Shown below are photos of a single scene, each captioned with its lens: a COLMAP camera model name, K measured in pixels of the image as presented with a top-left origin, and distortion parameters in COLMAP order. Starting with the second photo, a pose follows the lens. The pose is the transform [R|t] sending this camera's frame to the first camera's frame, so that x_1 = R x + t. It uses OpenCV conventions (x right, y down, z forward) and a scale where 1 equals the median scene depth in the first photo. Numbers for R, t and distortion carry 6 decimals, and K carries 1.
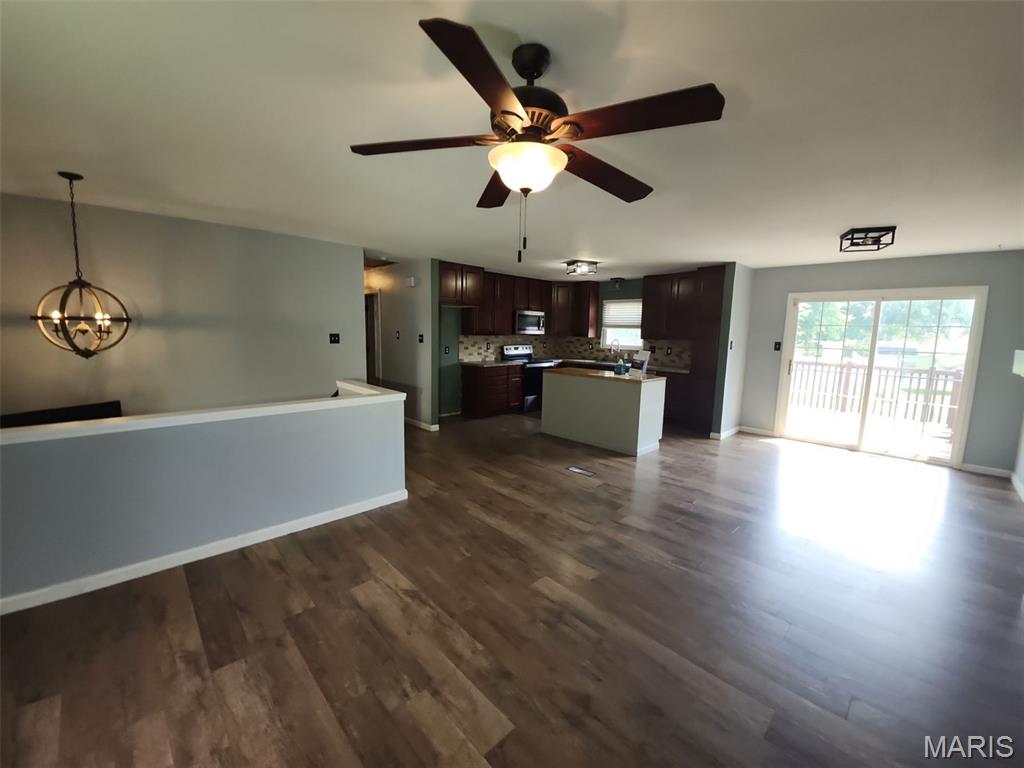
lens RADIAL K [[405.2, 0, 510.9], [0, 405.2, 380.6], [0, 0, 1]] dist [-0.016987, -0.000308]
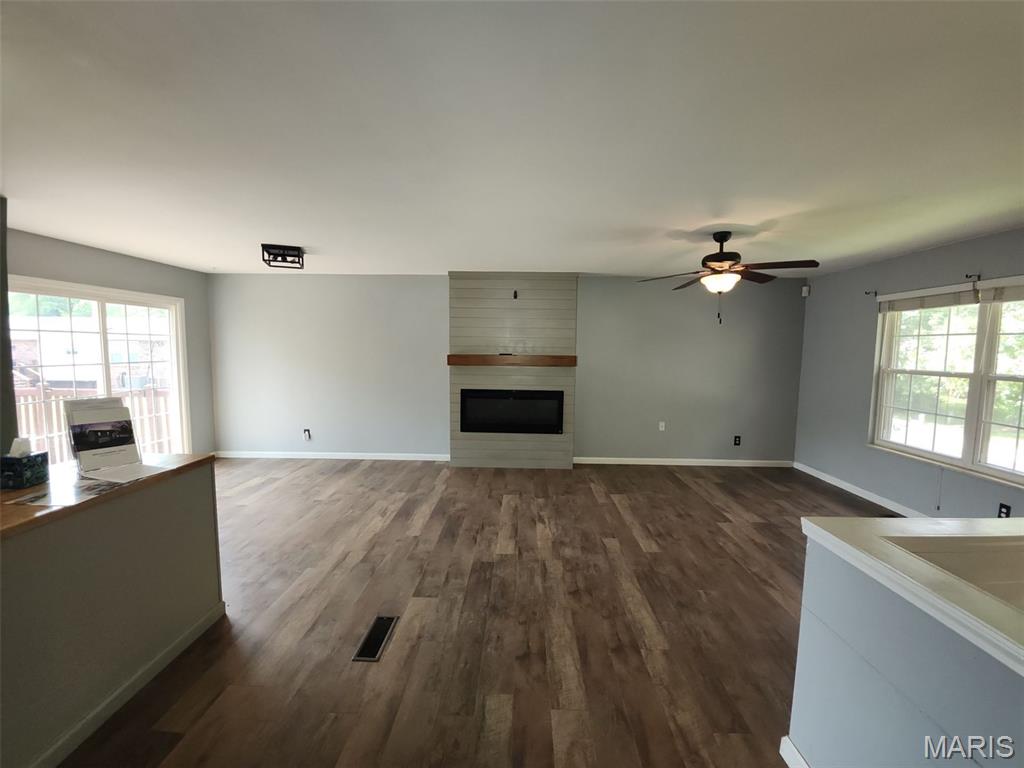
lens RADIAL K [[405.2, 0, 510.9], [0, 405.2, 380.6], [0, 0, 1]] dist [-0.016987, -0.000308]
pose [[-0.702183, -0.085141, 0.706887, -0.230590], [0.067065, 0.980501, 0.184715, -0.144079], [-0.708831, 0.177111, -0.682781, 1.032717]]
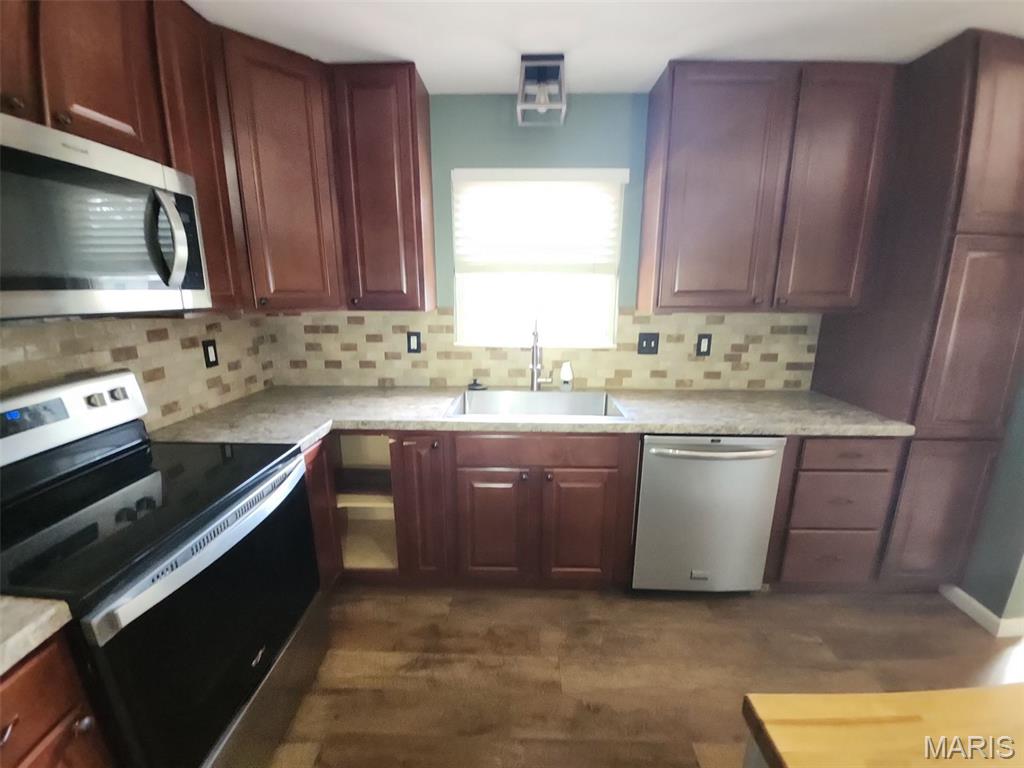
lens RADIAL K [[405.2, 0, 510.9], [0, 405.2, 380.6], [0, 0, 1]] dist [-0.016987, -0.000308]
pose [[0.704977, -0.171790, 0.688110, 0.078478], [0.098633, 0.984541, 0.144745, -0.154800], [-0.702338, -0.034172, 0.711023, 1.264141]]
